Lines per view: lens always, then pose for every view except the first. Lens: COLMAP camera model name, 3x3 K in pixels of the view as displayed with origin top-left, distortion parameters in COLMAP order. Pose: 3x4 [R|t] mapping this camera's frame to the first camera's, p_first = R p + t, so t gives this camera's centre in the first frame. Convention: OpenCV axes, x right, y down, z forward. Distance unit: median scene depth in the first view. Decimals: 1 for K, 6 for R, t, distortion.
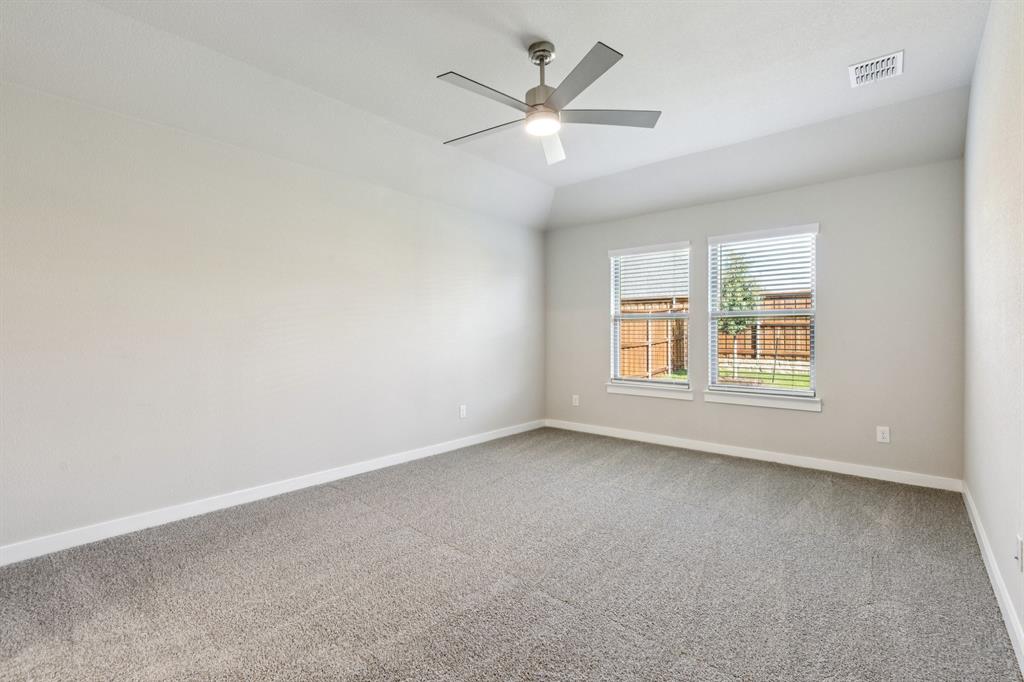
lens RADIAL K [[465.2, 0, 517.0], [0, 465.2, 336.2], [0, 0, 1]] dist [0.008933, -0.000261]
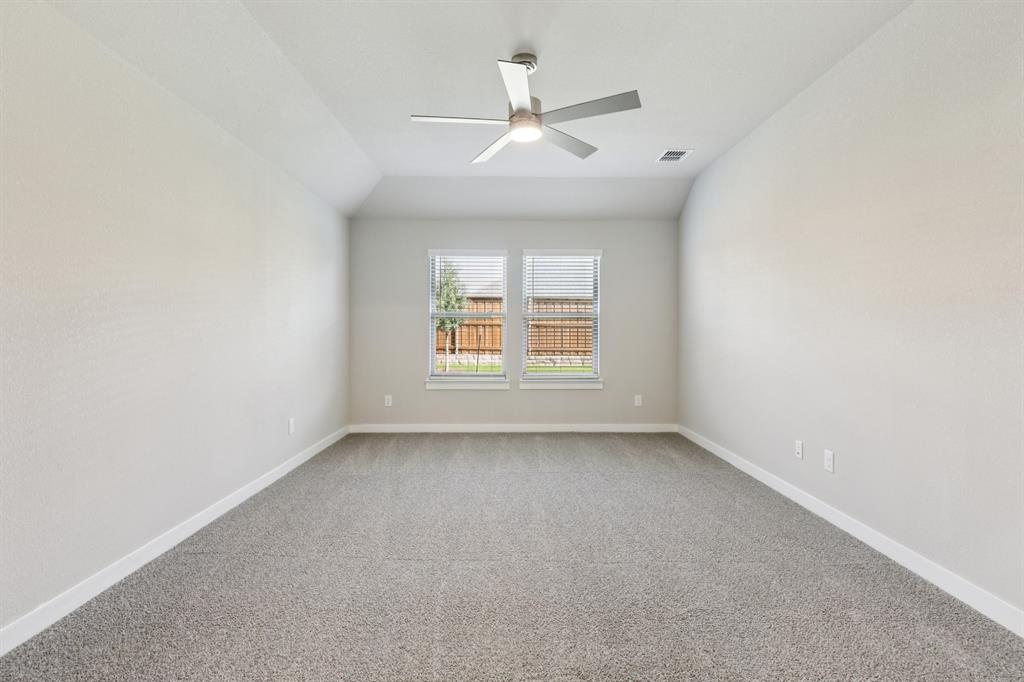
lens RADIAL K [[465.2, 0, 517.0], [0, 465.2, 336.2], [0, 0, 1]] dist [0.008933, -0.000261]
pose [[0.752308, -0.004906, 0.658793, -0.330907], [0.001243, 0.999981, 0.006027, -0.000491], [-0.658811, -0.003716, 0.752300, 0.112451]]
